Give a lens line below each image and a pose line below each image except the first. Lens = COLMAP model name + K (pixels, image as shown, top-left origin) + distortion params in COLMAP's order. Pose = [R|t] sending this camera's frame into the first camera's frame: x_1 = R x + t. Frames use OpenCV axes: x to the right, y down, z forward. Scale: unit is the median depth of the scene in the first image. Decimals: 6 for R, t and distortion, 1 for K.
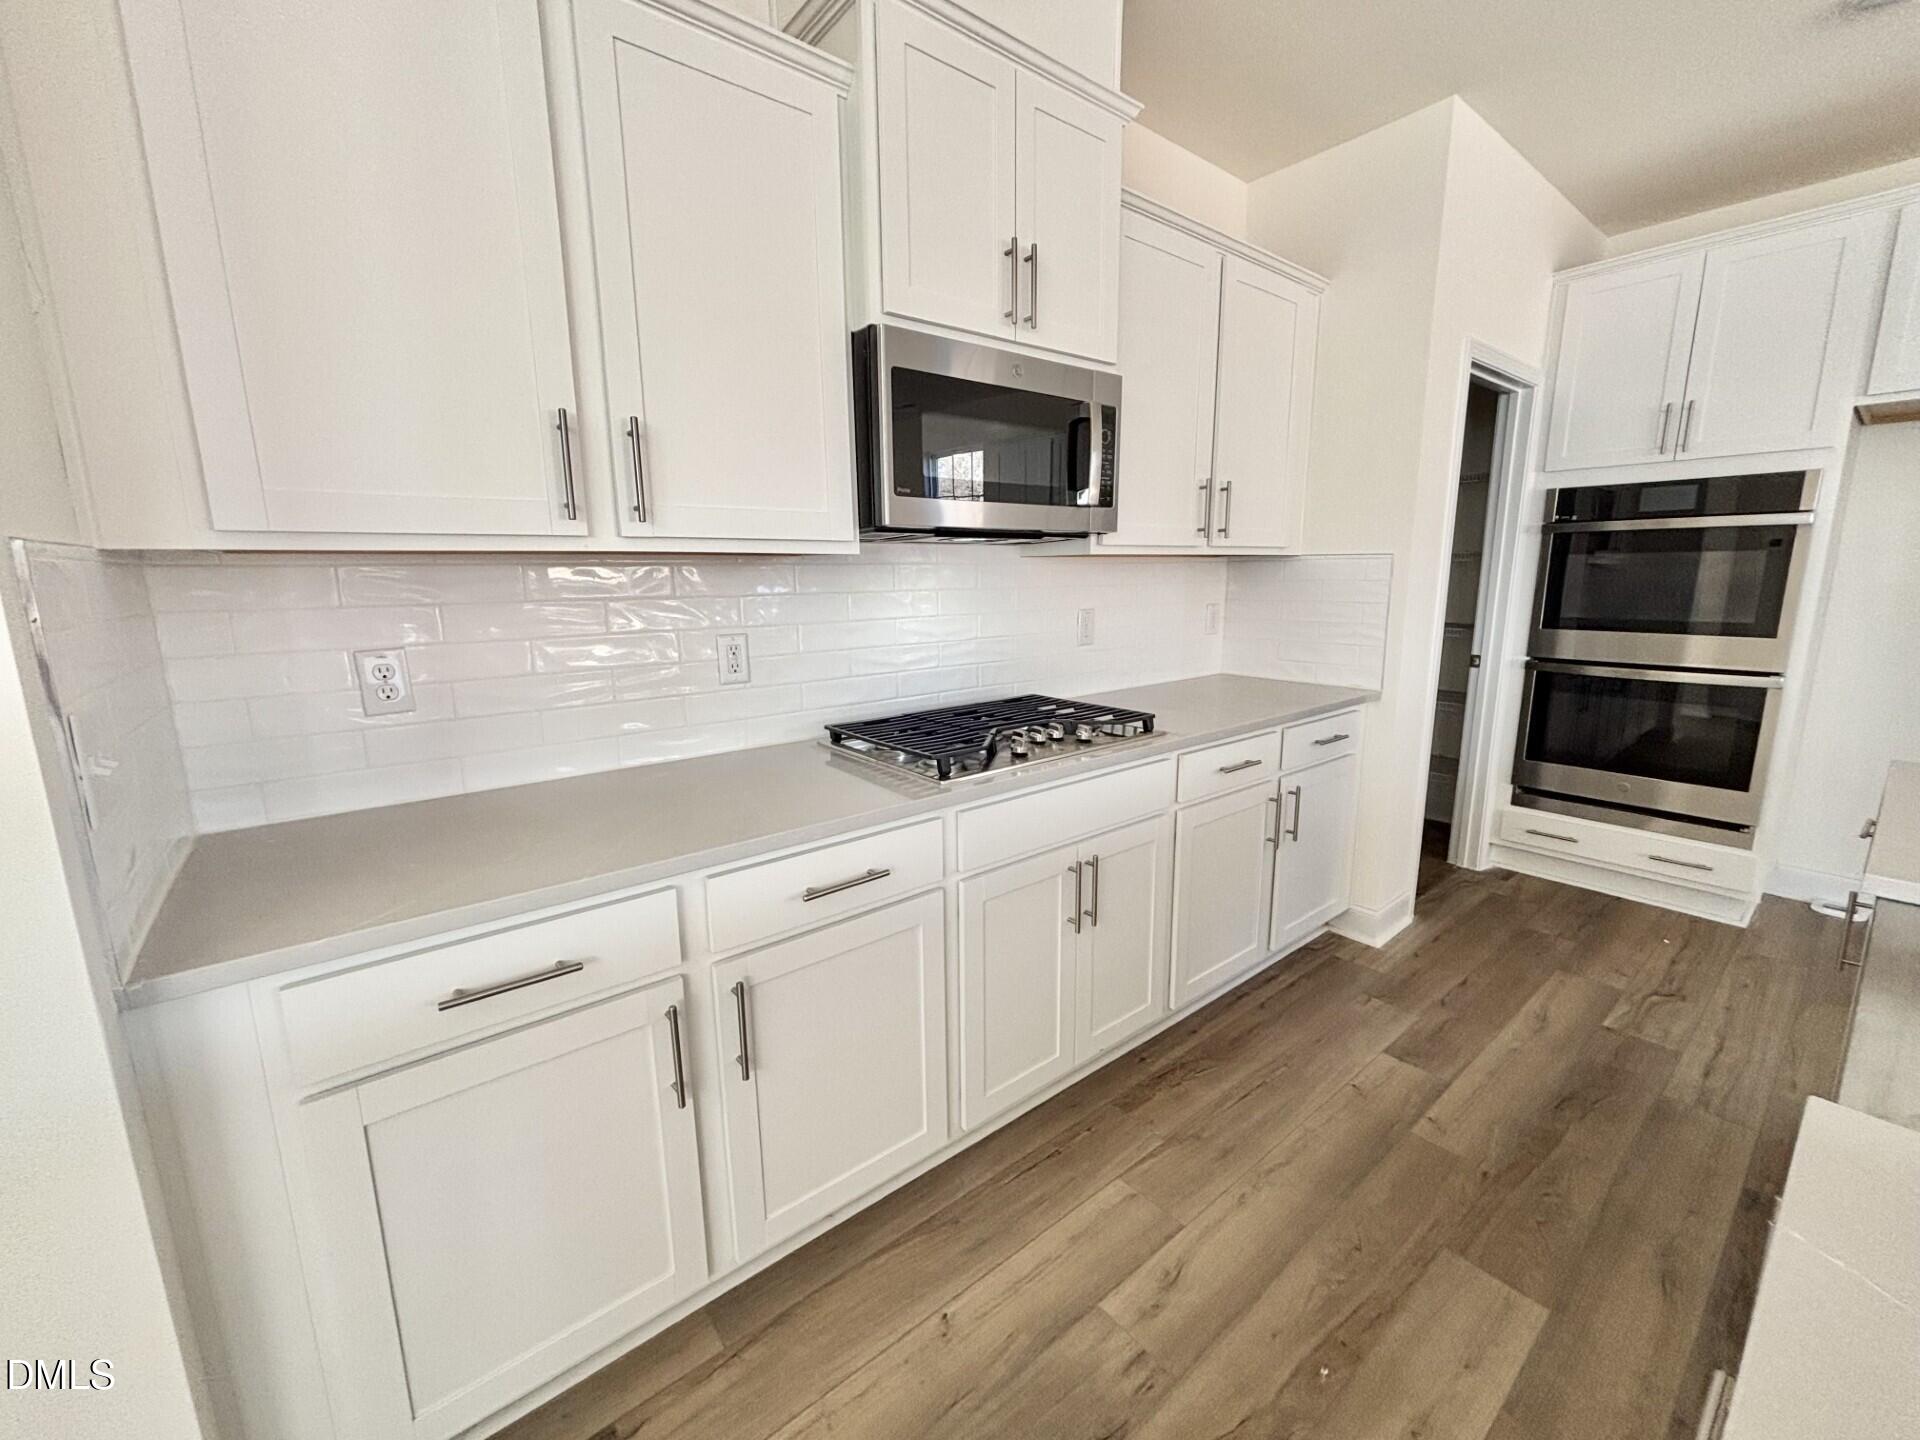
lens RADIAL K [[772.1, 0, 955.4], [0, 772.1, 718.0], [0, 0, 1]] dist [-0.000652, -0.000069]
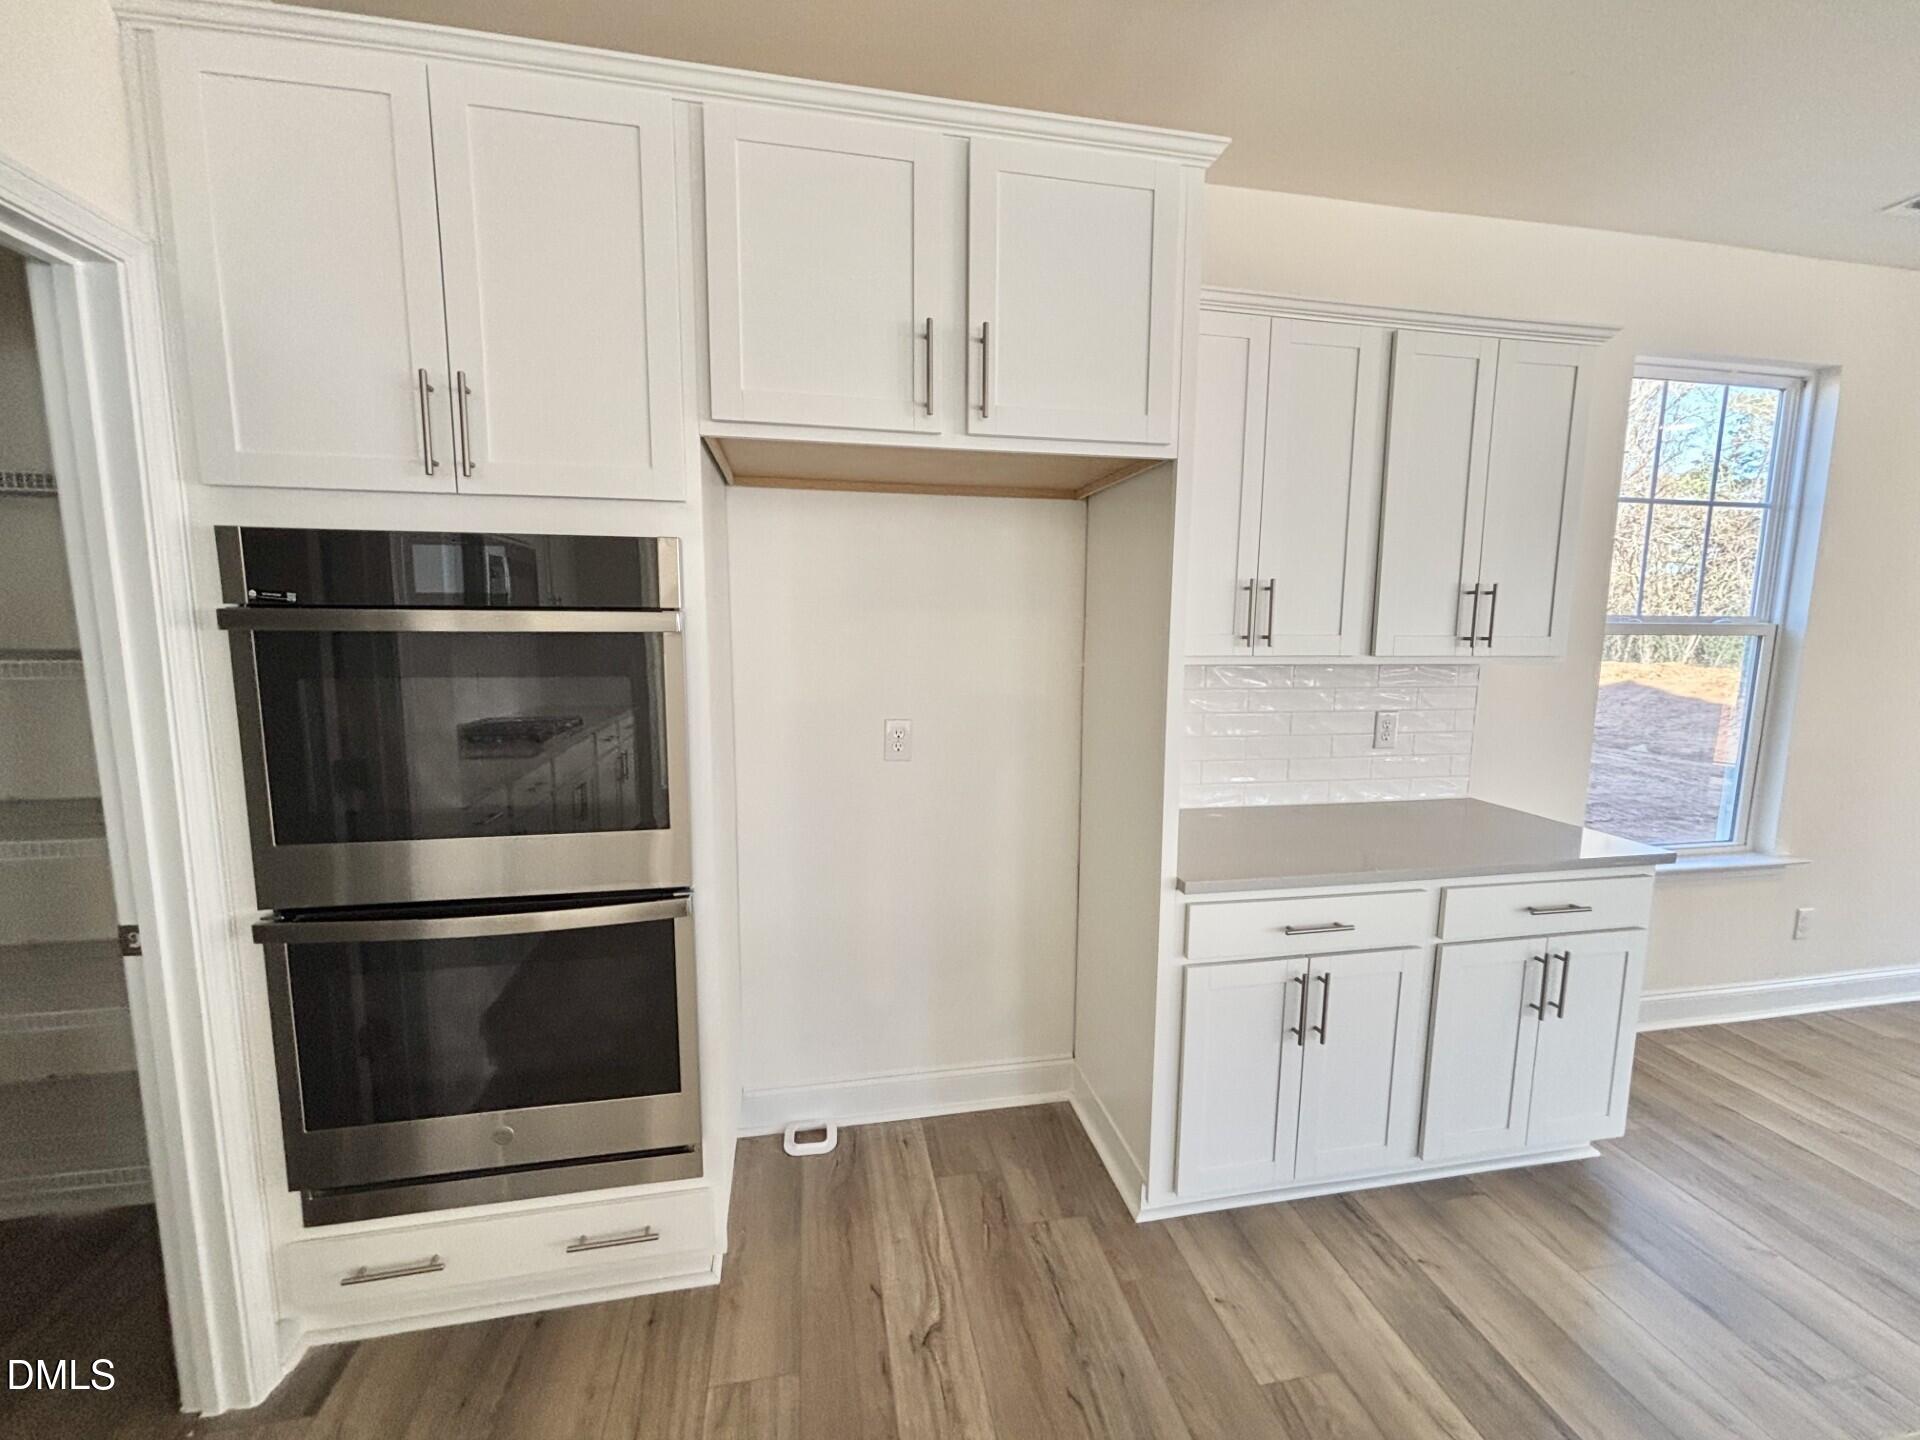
lens RADIAL K [[772.1, 0, 955.4], [0, 772.1, 718.0], [0, 0, 1]] dist [-0.000652, -0.000069]
pose [[0.461121, -0.088664, 0.882897, 0.717523], [0.155588, 0.987659, 0.017924, -0.172525], [-0.873590, 0.129103, 0.469225, 0.580563]]
